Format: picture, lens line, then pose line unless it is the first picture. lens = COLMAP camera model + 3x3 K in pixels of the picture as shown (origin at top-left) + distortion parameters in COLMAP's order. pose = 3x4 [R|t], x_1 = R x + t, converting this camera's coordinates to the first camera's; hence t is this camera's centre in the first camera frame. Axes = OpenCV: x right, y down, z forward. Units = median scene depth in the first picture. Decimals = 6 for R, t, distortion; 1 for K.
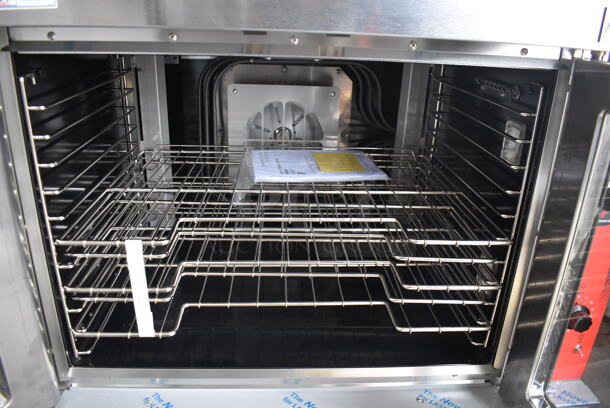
lens RADIAL K [[486.5, 0, 305.0], [0, 486.5, 204.0], [0, 0, 1]] dist [-0.087675, 0.013580]
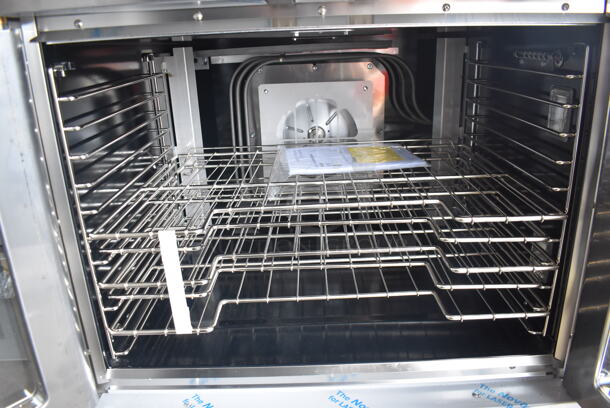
lens RADIAL K [[487.0, 0, 305.0], [0, 487.0, 204.0], [0, 0, 1]] dist [-0.080582, 0.002883]
pose [[0.995814, -0.049803, -0.076640, -0.000498], [0.046132, 0.997735, -0.048947, 0.071521], [0.078904, 0.045207, 0.995857, 0.038962]]
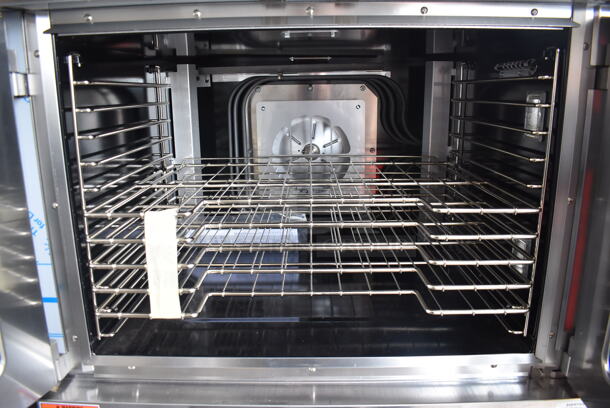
lens RADIAL K [[486.5, 0, 305.0], [0, 486.5, 204.0], [0, 0, 1]] dist [-0.087675, 0.013580]
pose [[0.996605, -0.027767, -0.077508, 0.029184], [0.016377, 0.989459, -0.143883, 0.178769], [0.080686, 0.142126, 0.986555, 0.010541]]
